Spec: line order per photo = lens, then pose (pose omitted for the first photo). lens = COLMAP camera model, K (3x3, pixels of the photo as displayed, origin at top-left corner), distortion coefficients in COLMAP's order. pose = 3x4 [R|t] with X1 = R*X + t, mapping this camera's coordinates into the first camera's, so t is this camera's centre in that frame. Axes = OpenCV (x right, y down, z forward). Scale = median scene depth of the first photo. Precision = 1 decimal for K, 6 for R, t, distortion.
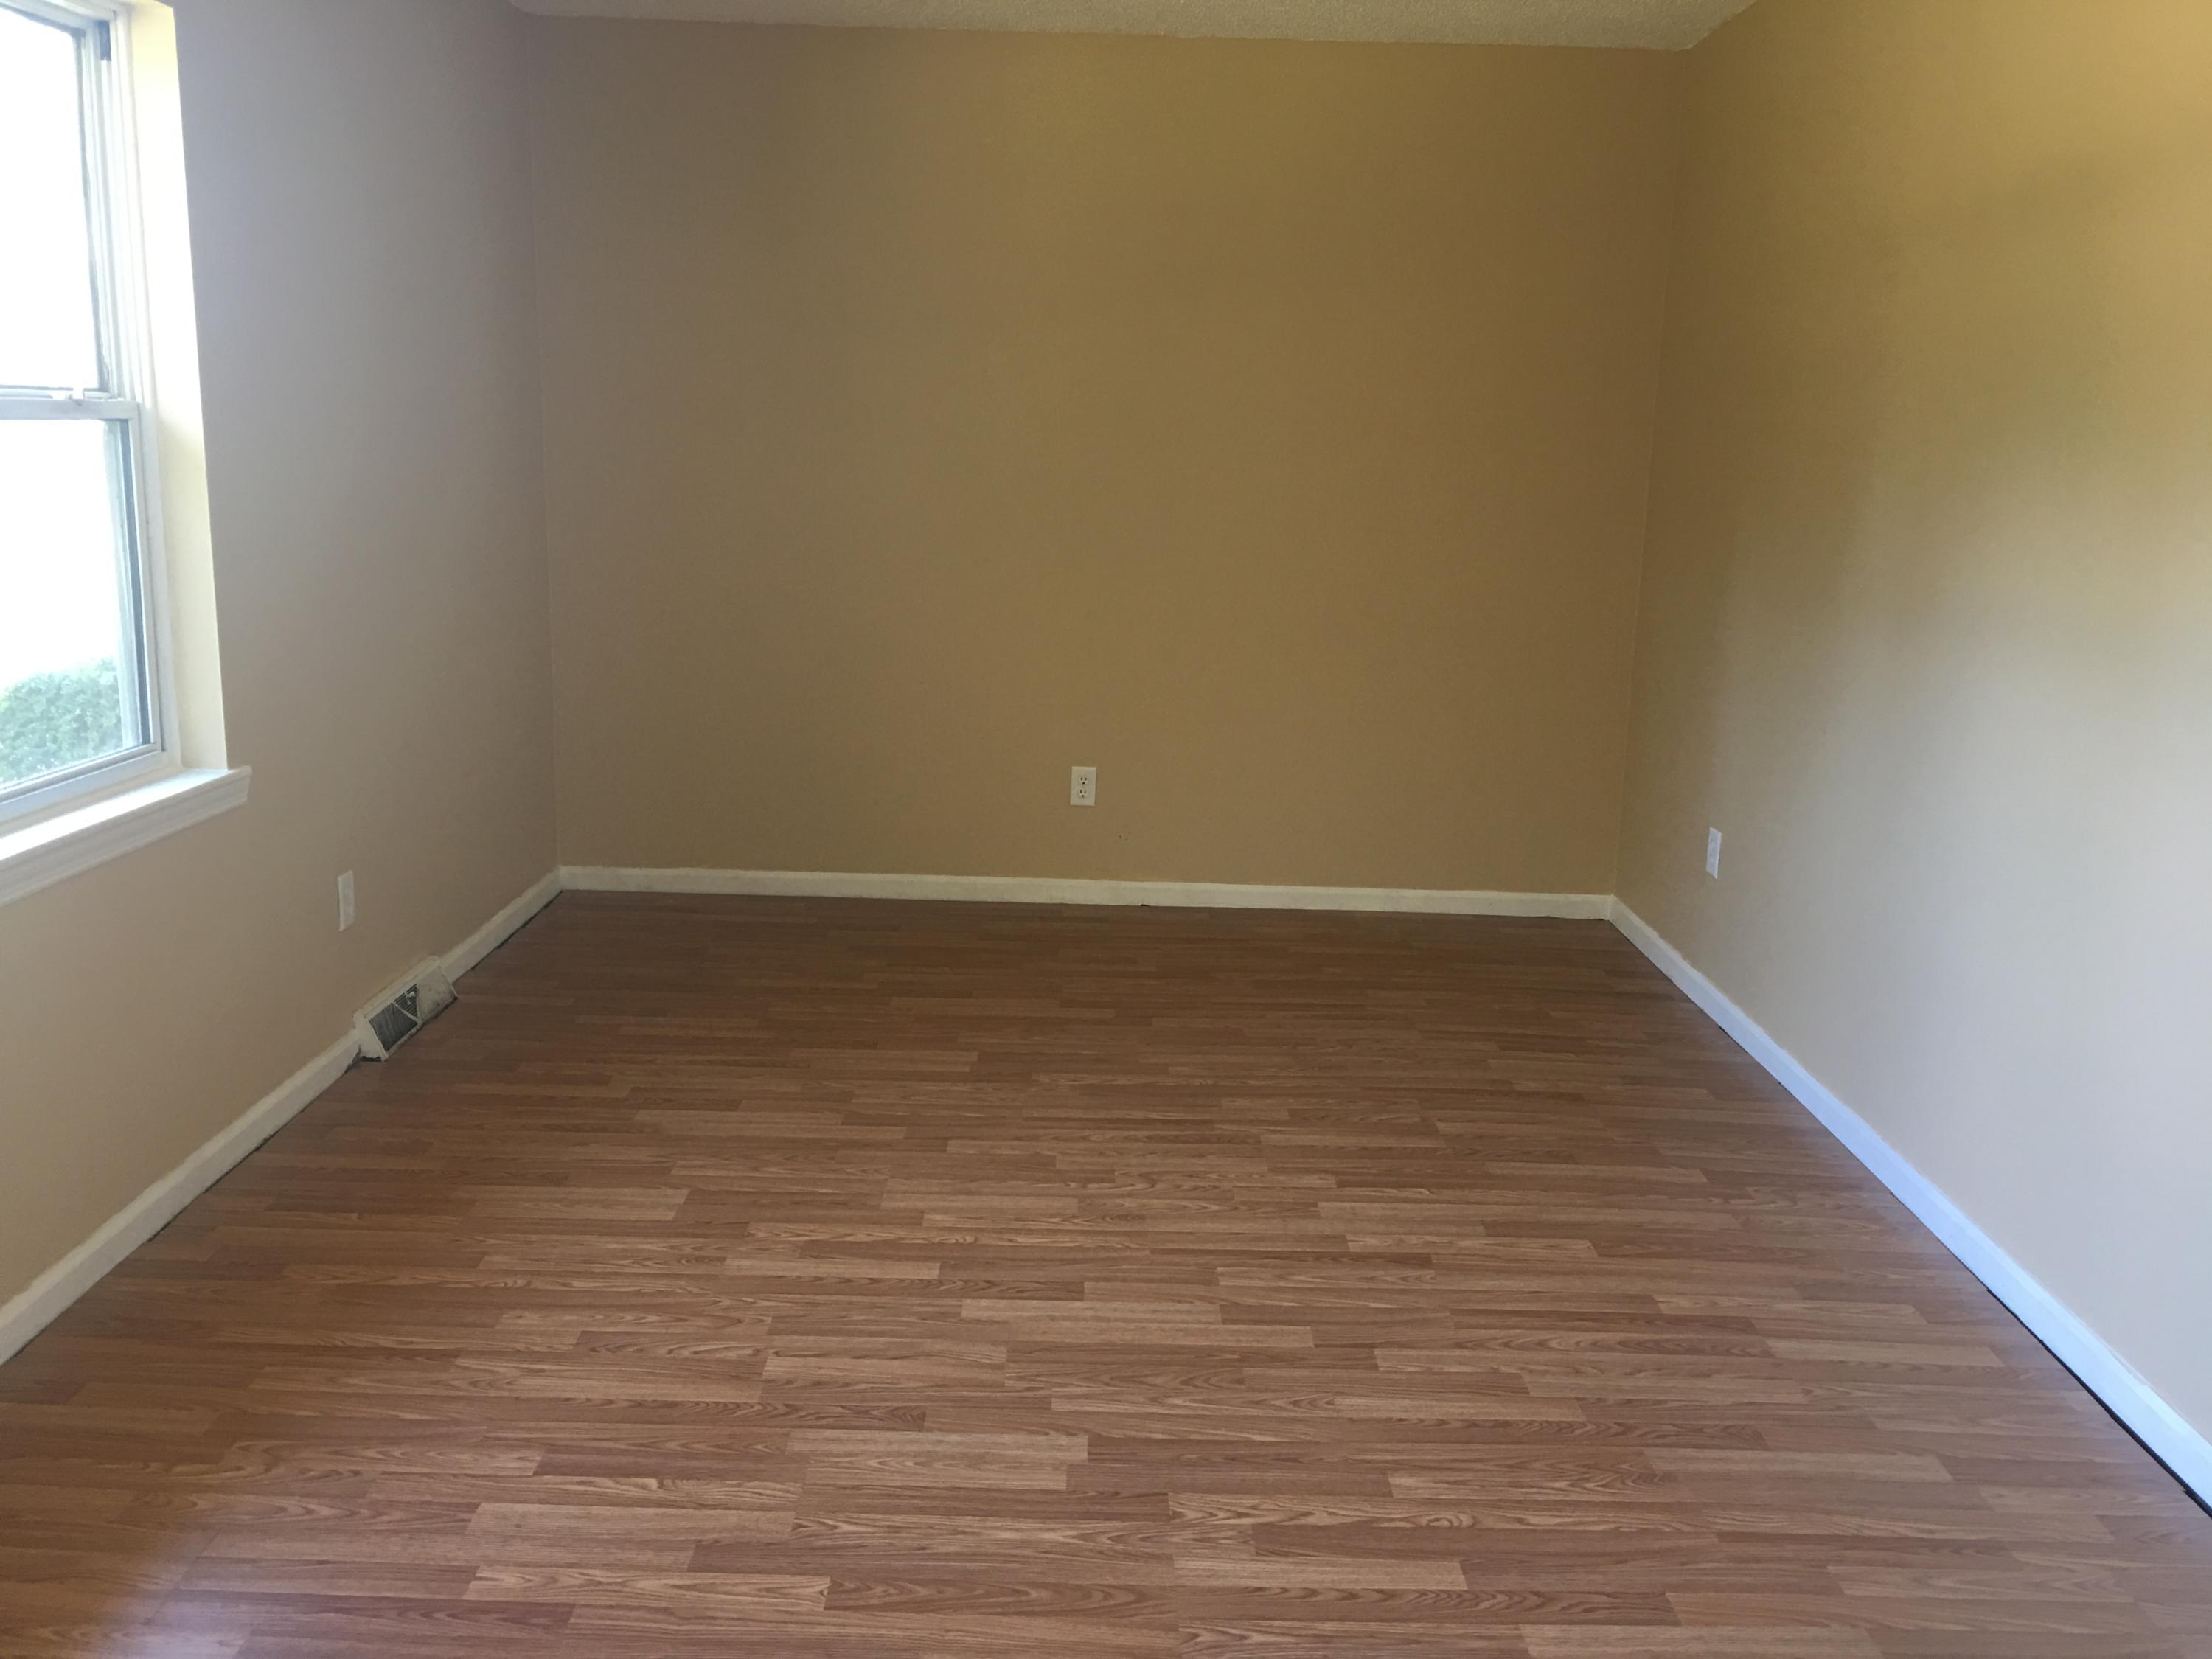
lens RADIAL K [[1885.3, 0, 1098.6], [0, 1885.3, 820.9], [0, 0, 1]] dist [0.078859, -0.136852]
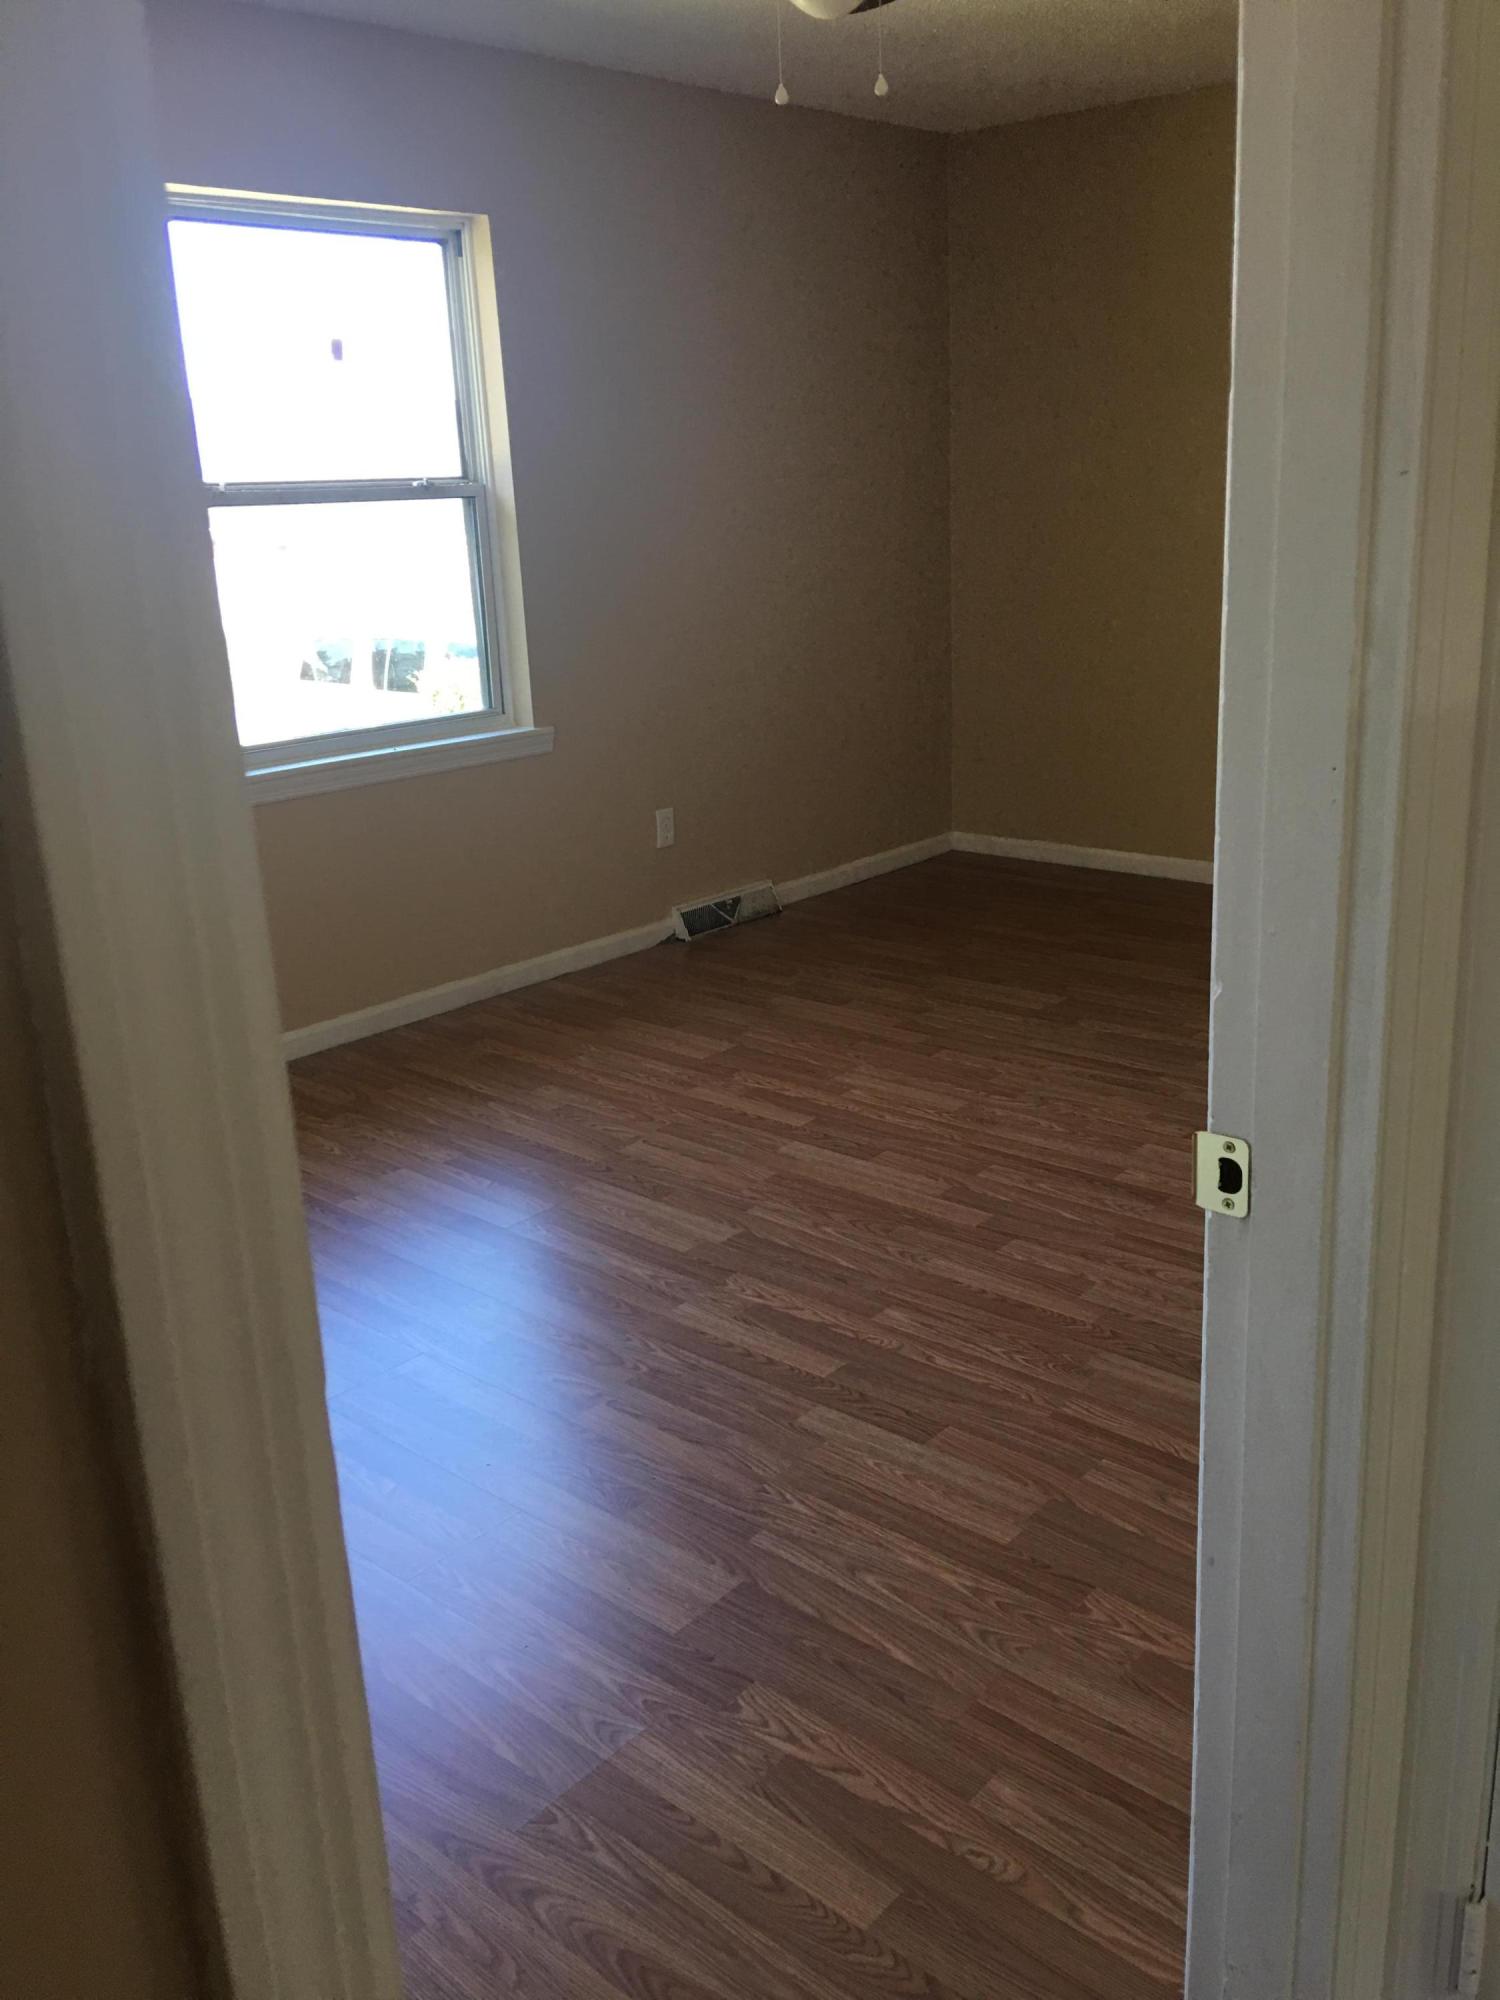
lens RADIAL K [[1706.5, 0, 750.0], [0, 1706.5, 1000.0], [0, 0, 1]] dist [0.085947, -0.142139]
pose [[0.744351, 0.139819, -0.652987, 0.657258], [-0.076658, 0.989262, 0.124439, 0.005852], [0.663374, -0.042570, 0.747076, 0.079104]]
